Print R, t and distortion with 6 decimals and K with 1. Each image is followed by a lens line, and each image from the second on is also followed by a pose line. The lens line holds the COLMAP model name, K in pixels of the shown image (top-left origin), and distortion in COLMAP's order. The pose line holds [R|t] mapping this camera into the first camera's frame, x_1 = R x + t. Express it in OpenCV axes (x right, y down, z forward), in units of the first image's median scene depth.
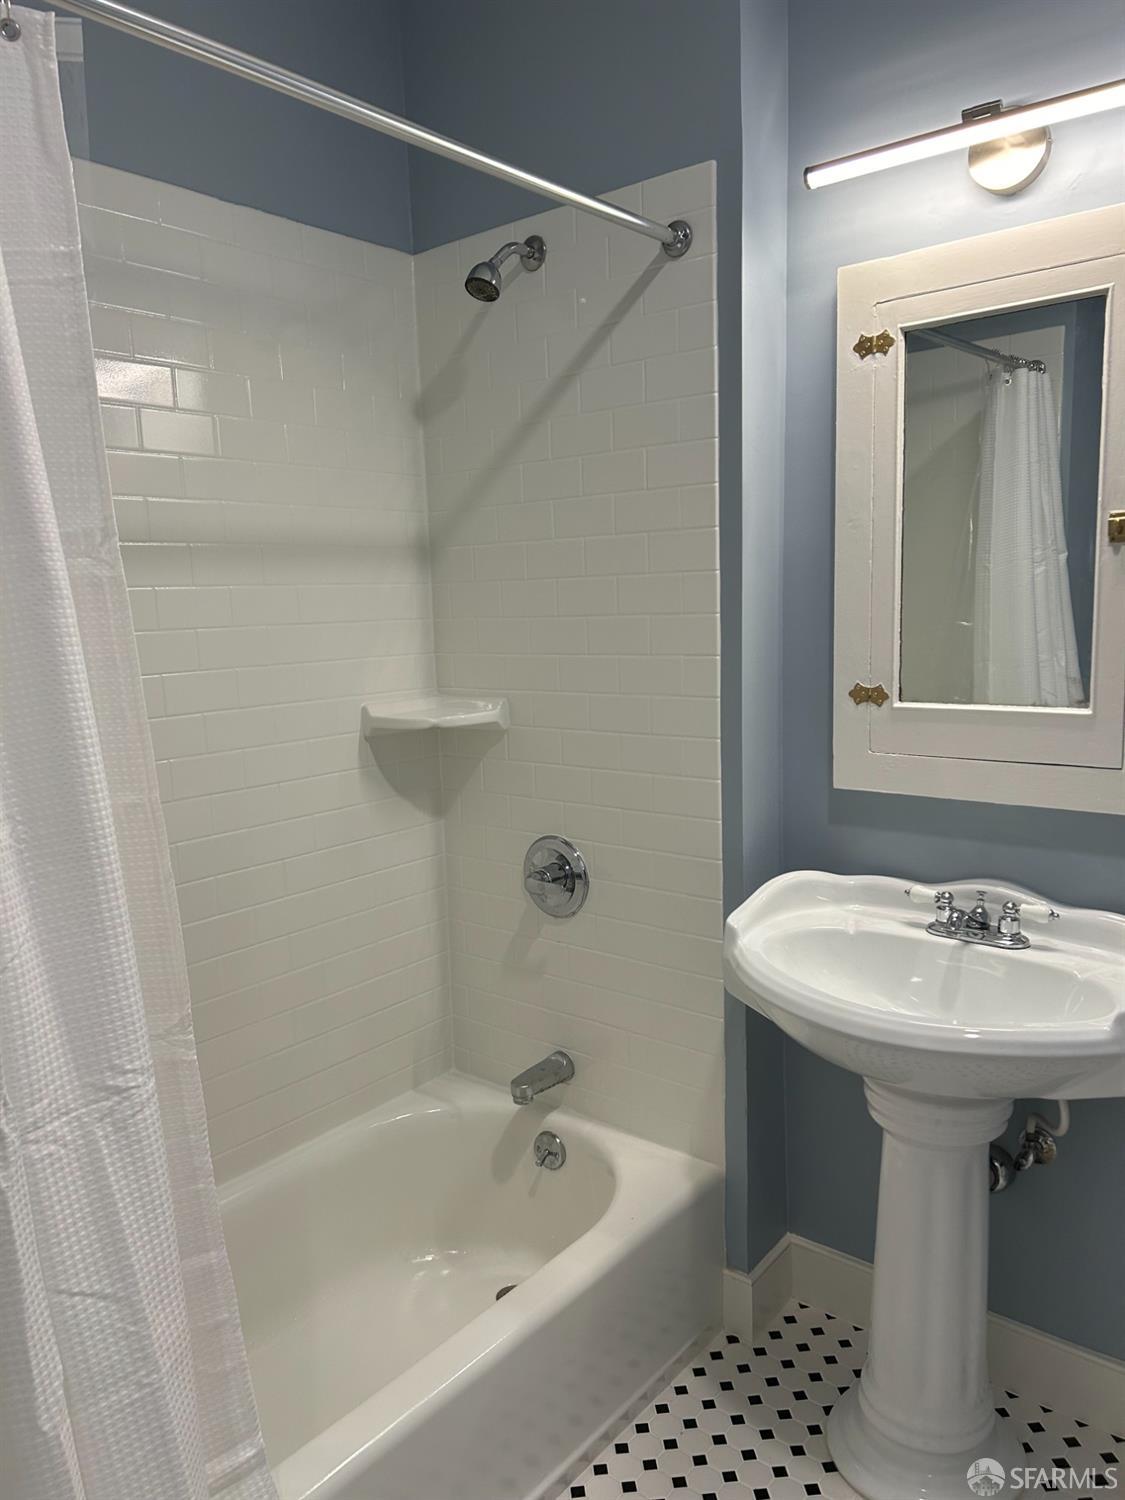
lens RADIAL K [[1120.4, 0, 562.5], [0, 1120.4, 752.1], [0, 0, 1]] dist [0.057887, -0.064060]
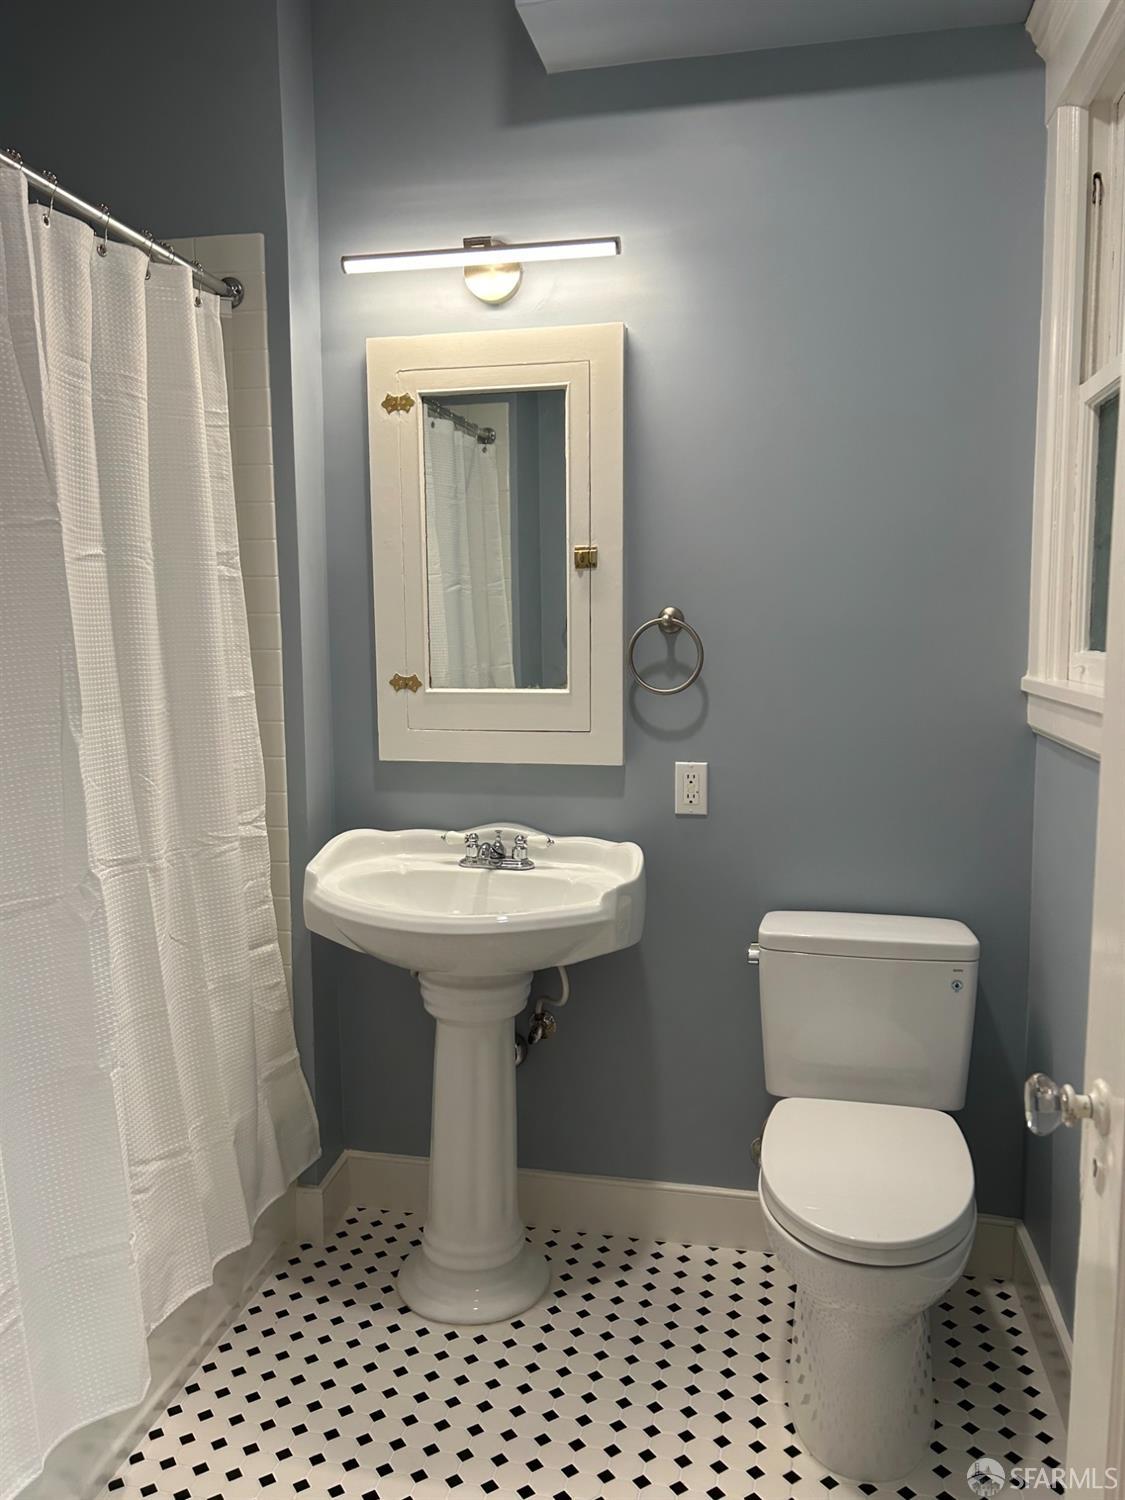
lens RADIAL K [[1120.4, 0, 561.9], [0, 1120.4, 744.3], [0, 0, 1]] dist [0.057887, -0.064060]
pose [[0.884611, -0.025621, 0.465625, -0.159185], [0.044663, 0.998554, -0.029906, 0.064159], [-0.464185, 0.047251, 0.884477, -0.176584]]
